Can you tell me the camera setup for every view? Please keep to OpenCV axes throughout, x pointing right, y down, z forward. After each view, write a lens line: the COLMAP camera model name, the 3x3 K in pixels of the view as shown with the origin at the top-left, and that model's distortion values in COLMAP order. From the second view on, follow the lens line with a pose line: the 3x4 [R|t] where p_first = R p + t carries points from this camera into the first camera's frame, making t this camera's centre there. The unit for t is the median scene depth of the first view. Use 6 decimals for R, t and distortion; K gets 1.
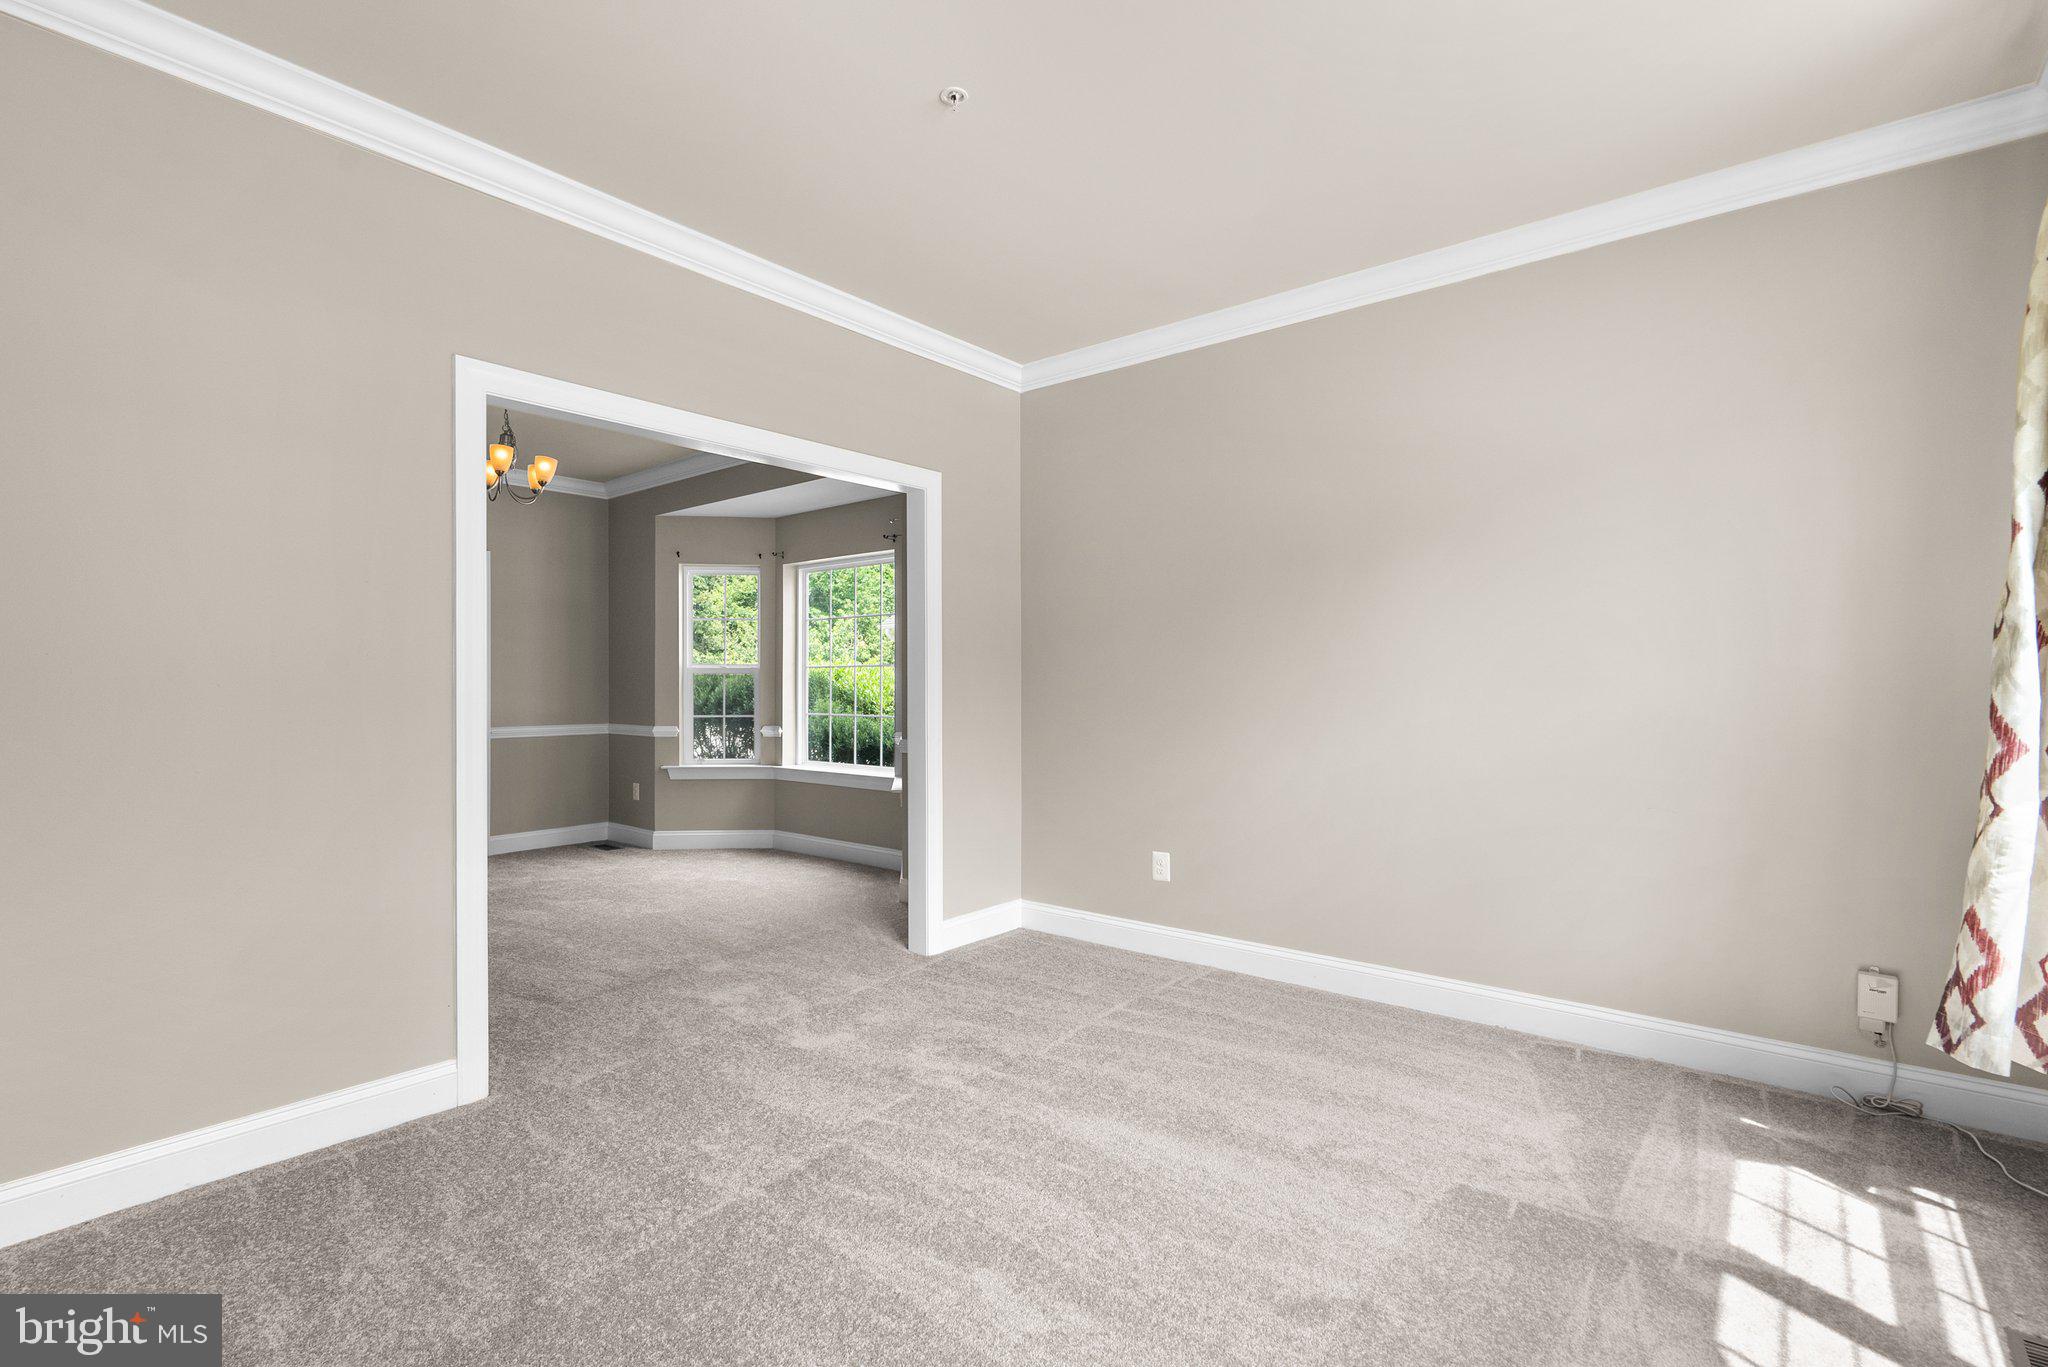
lens RADIAL K [[936.4, 0, 1015.6], [0, 936.4, 689.5], [0, 0, 1]] dist [-0.000440, 0.001441]
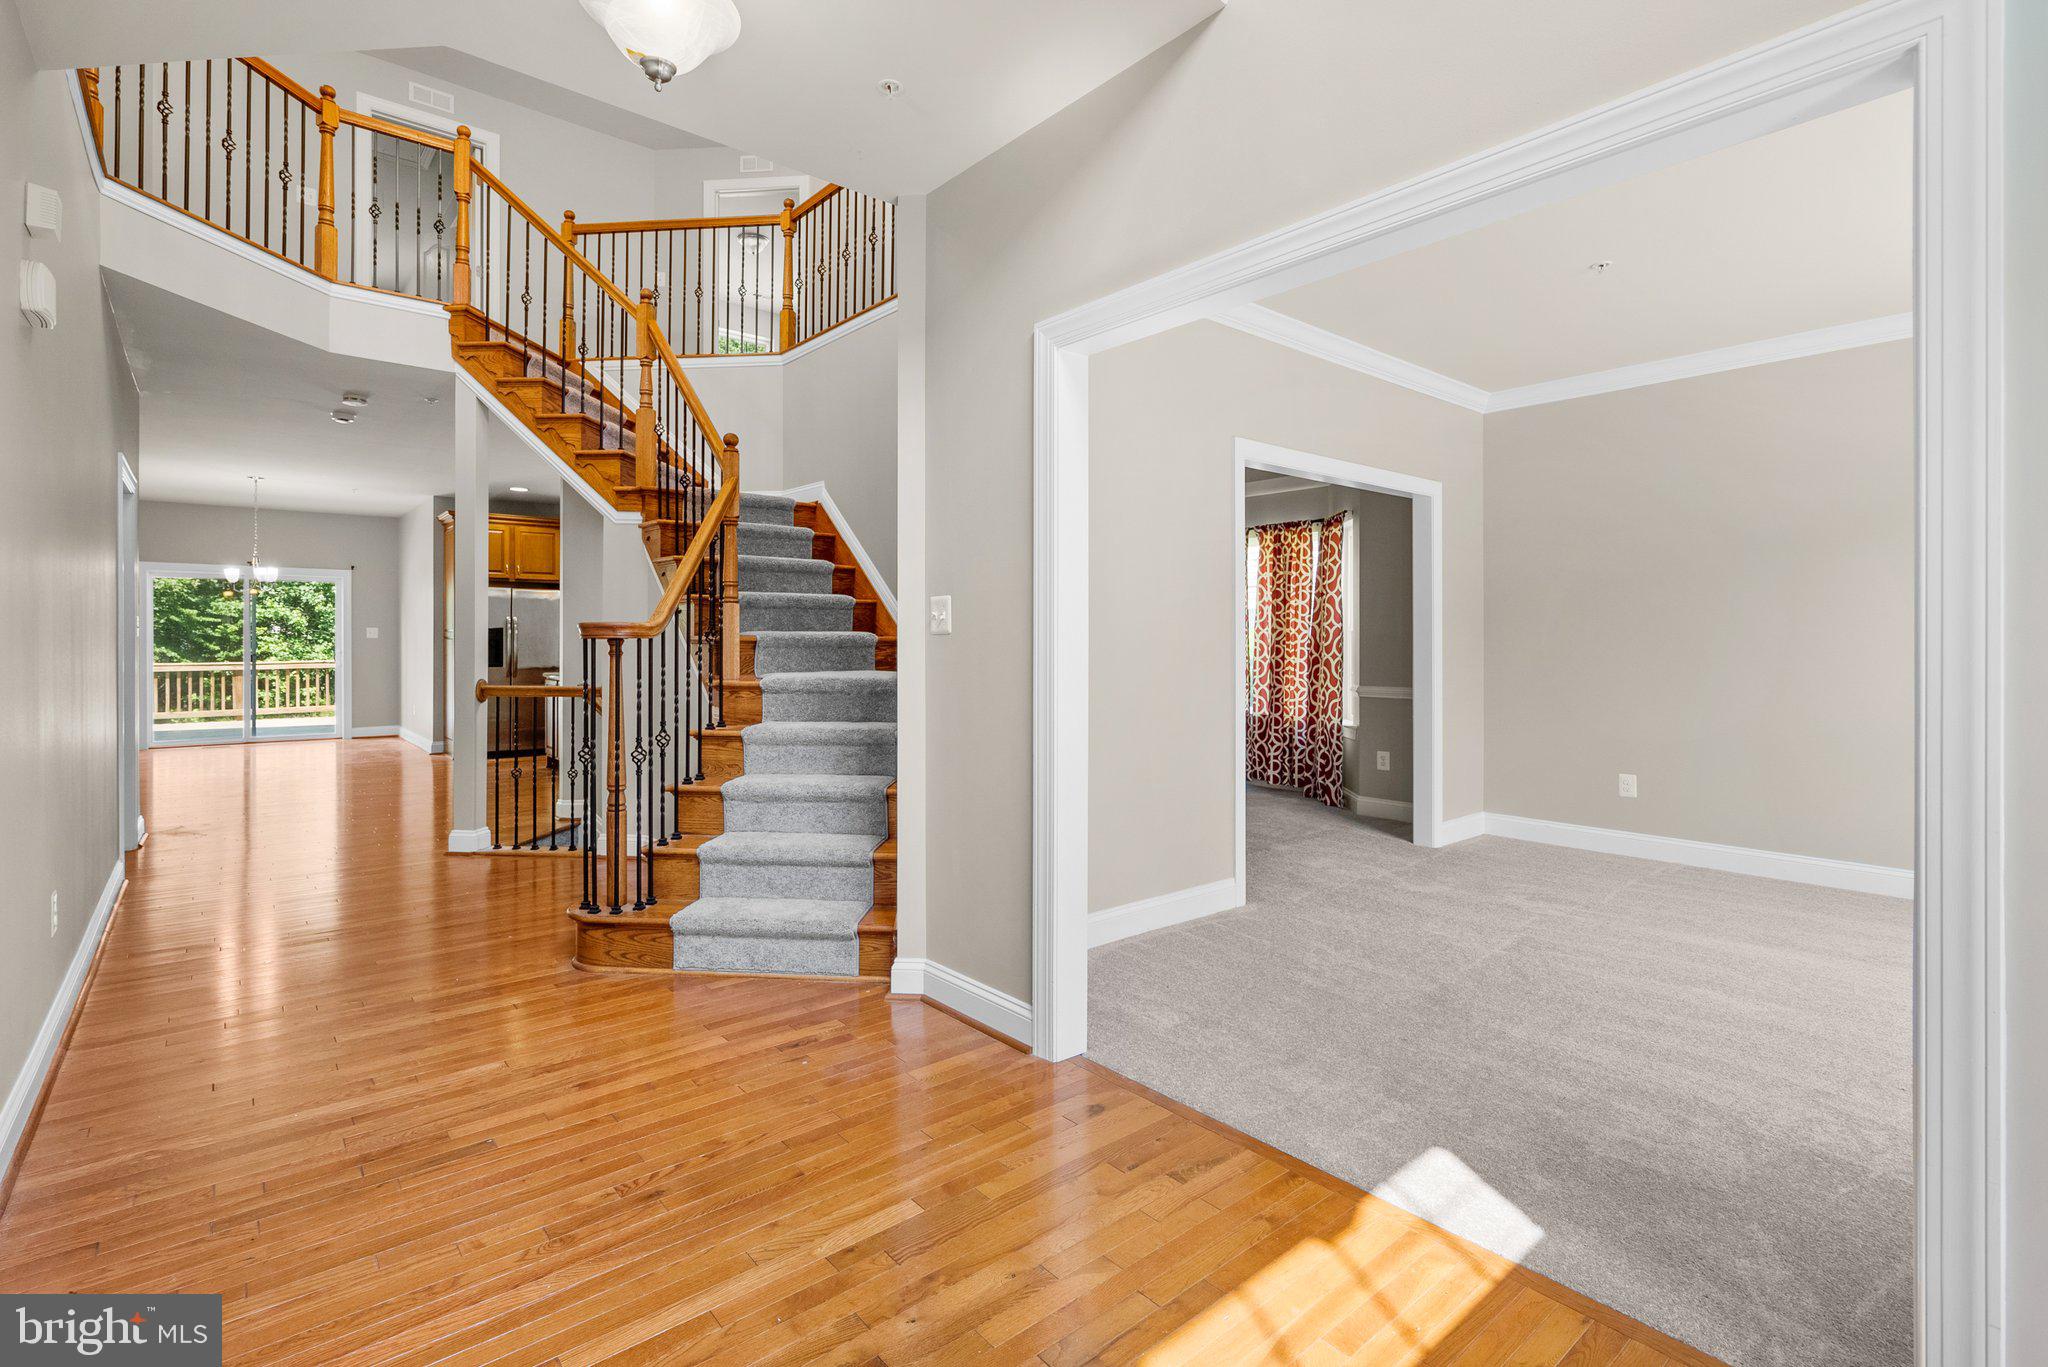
lens RADIAL K [[936.4, 0, 1025.2], [0, 936.4, 655.1], [0, 0, 1]] dist [-0.000440, 0.001441]
pose [[0.985253, 0.005862, -0.171005, -0.258932], [-0.004875, 0.999969, 0.006190, 0.003134], [0.171035, -0.005265, 0.985251, -0.239831]]
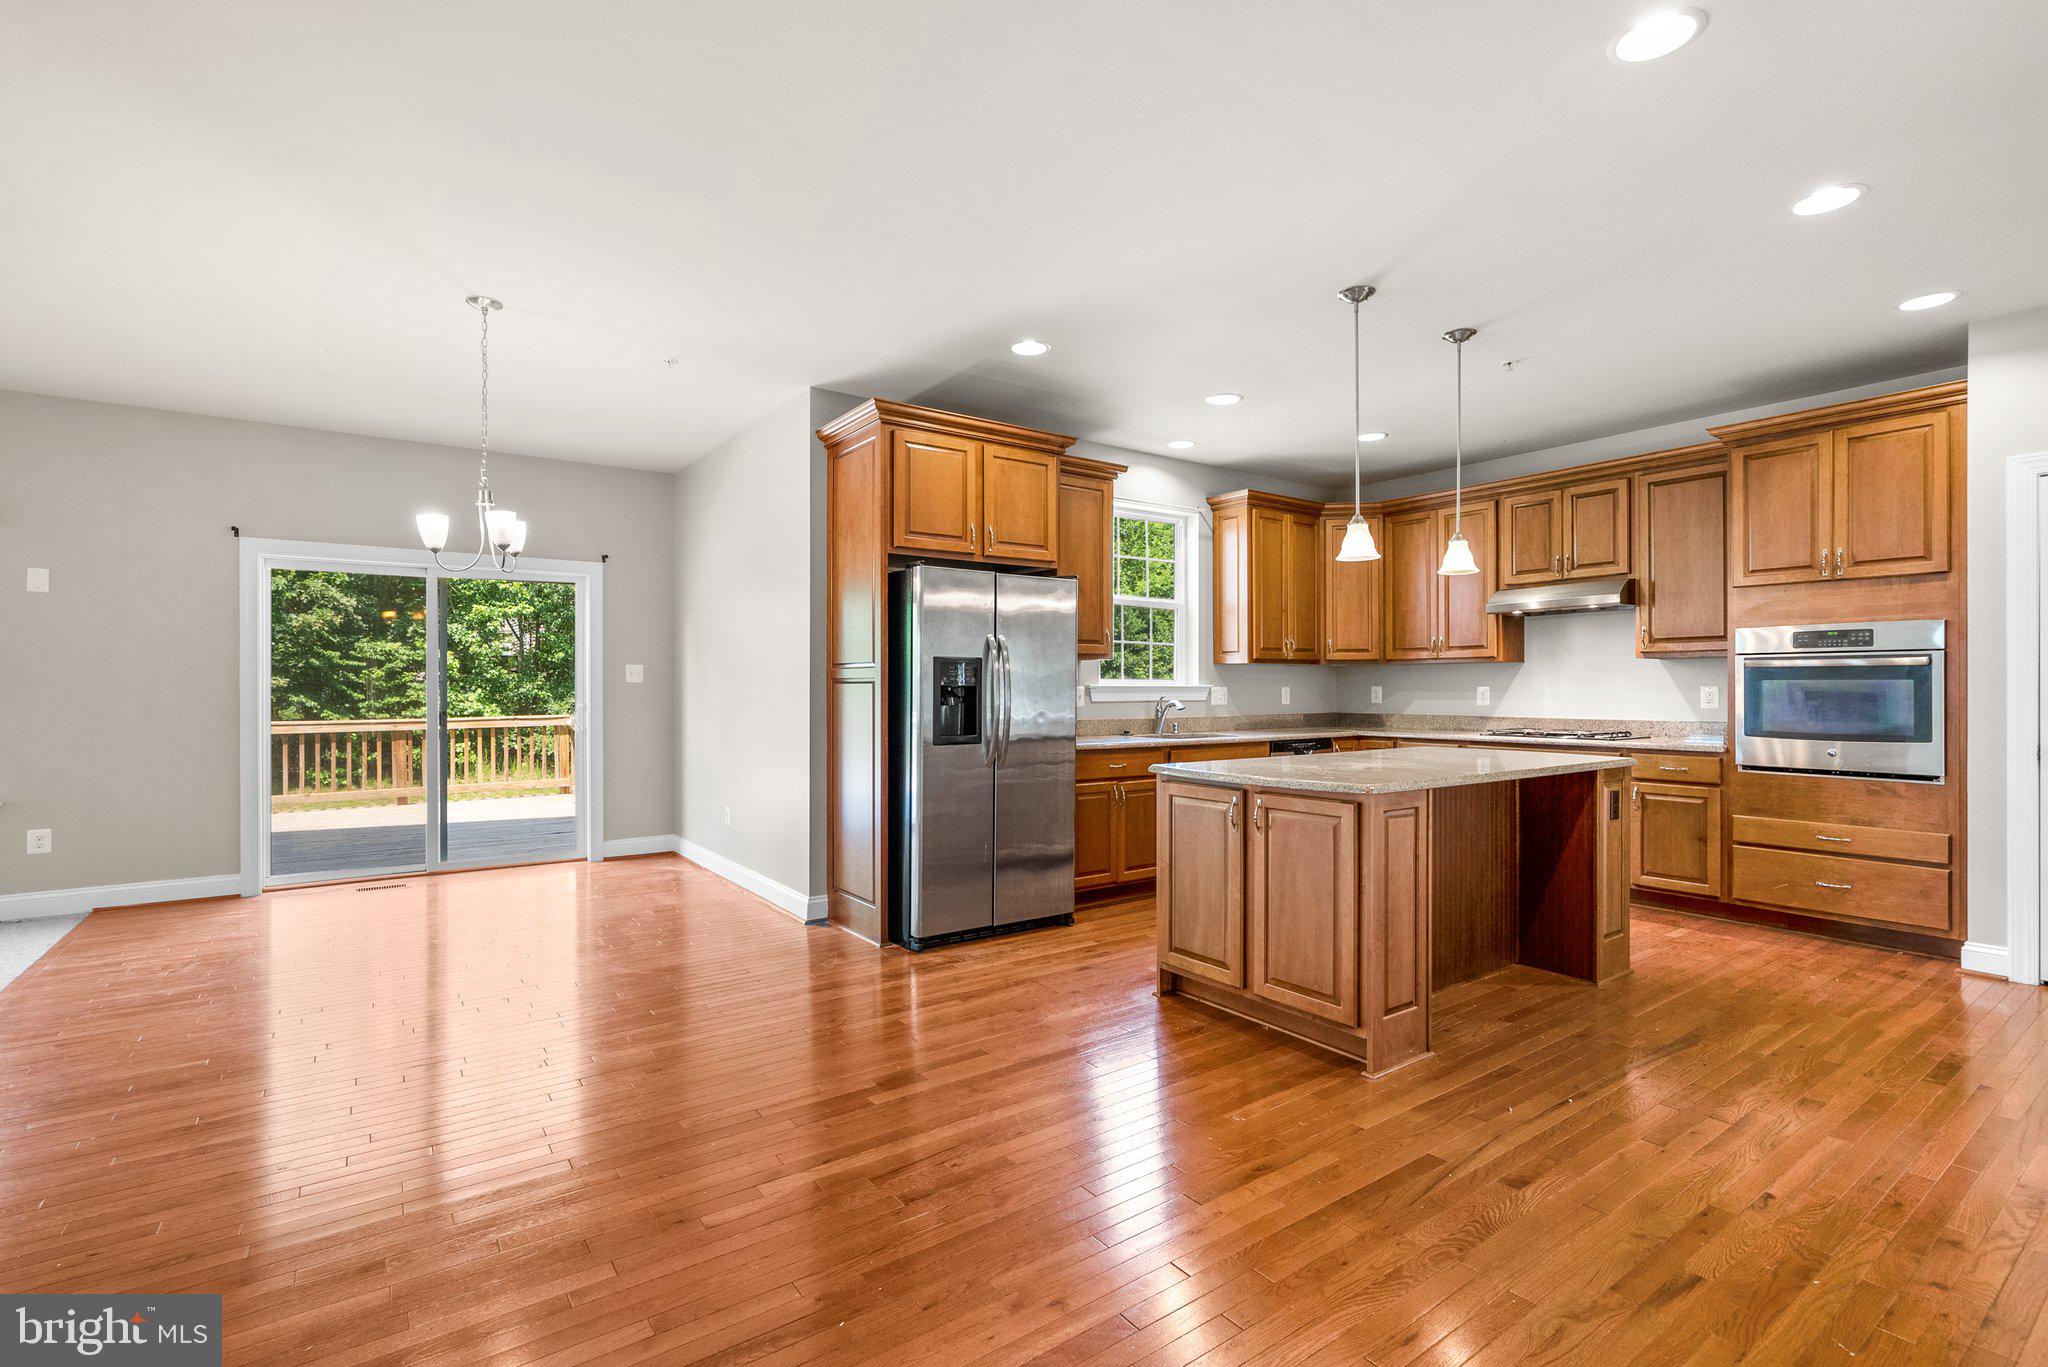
lens RADIAL K [[936.4, 0, 1027.1], [0, 936.4, 686.4], [0, 0, 1]] dist [-0.000440, 0.001441]
pose [[0.966748, -0.000710, -0.255731, -1.066233], [-0.001308, 0.999969, -0.007719, -0.000398], [0.255729, 0.007797, 0.966717, 0.390980]]
